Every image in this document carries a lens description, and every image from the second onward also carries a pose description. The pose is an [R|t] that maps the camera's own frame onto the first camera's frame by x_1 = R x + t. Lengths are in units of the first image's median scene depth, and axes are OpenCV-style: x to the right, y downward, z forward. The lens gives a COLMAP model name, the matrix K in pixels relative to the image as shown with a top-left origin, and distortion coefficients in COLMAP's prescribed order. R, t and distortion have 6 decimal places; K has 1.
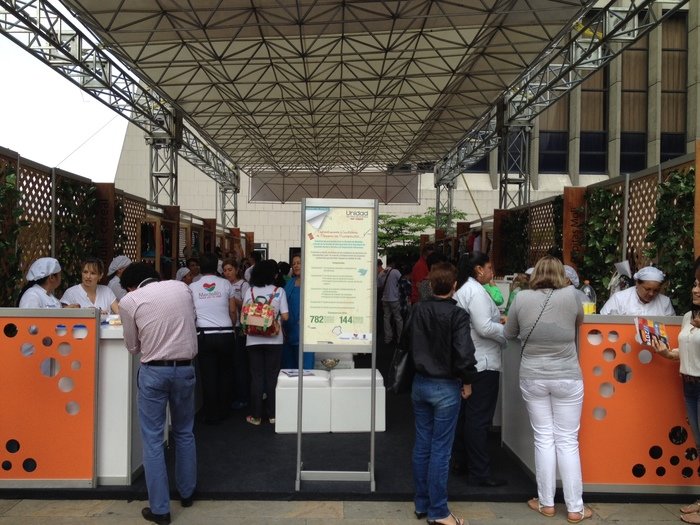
lens RADIAL K [[650.2, 0, 350.0], [0, 650.2, 262.5], [0, 0, 1]] dist [0.134028, -0.271846]
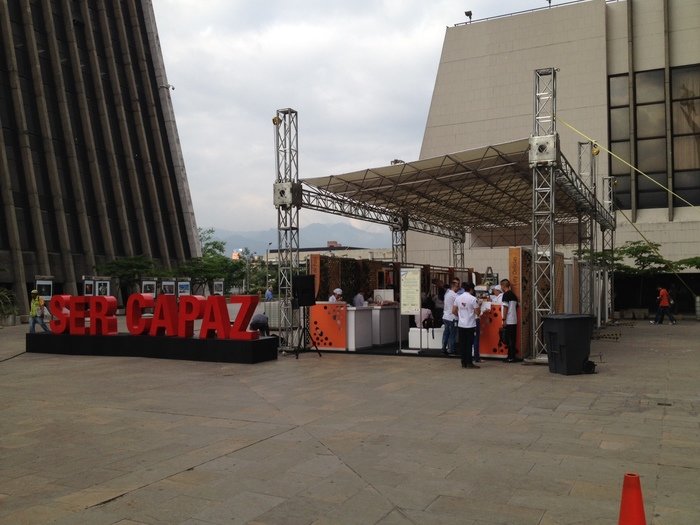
lens RADIAL K [[652.0, 0, 362.6], [0, 652.0, 259.3], [0, 0, 1]] dist [0.092138, -0.003727]
pose [[0.898083, -0.037275, -0.438244, 0.502715], [0.018256, 0.998703, -0.047535, 0.003587], [0.439448, 0.034689, 0.897598, -0.861026]]
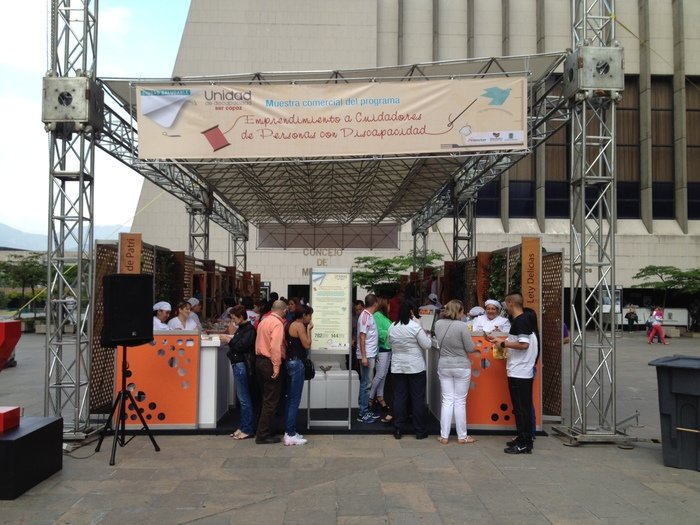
lens RADIAL K [[653.1, 0, 351.0], [0, 653.1, 258.2], [0, 0, 1]] dist [0.121778, -0.248064]
pose [[0.999928, -0.004887, 0.010988, 0.008059], [0.005514, 0.998313, -0.057805, -0.008418], [-0.010687, 0.057862, 0.998267, -0.330415]]
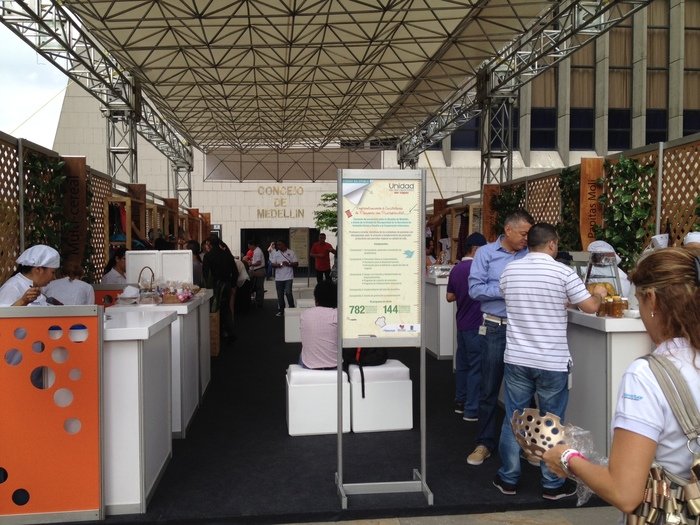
lens RADIAL K [[653.1, 0, 351.0], [0, 653.1, 258.2], [0, 0, 1]] dist [0.121778, -0.248064]
pose [[0.995575, -0.021542, 0.091473, -0.056182], [0.019332, 0.999501, 0.024978, -0.001181], [-0.091965, -0.023099, 0.995494, 0.056739]]
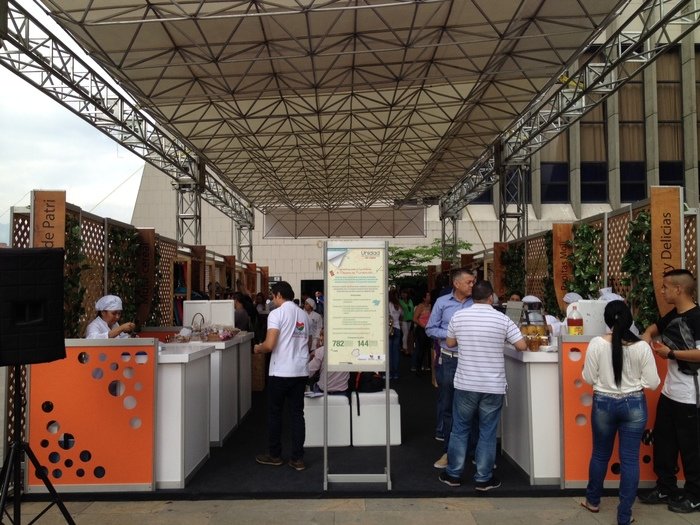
lens RADIAL K [[650.2, 0, 350.0], [0, 650.2, 262.5], [0, 0, 1]] dist [0.134028, -0.271846]
pose [[0.999700, -0.021026, -0.012565, -0.004985], [0.020409, 0.998669, -0.047369, -0.001240], [0.013545, 0.047099, 0.998798, -0.075780]]
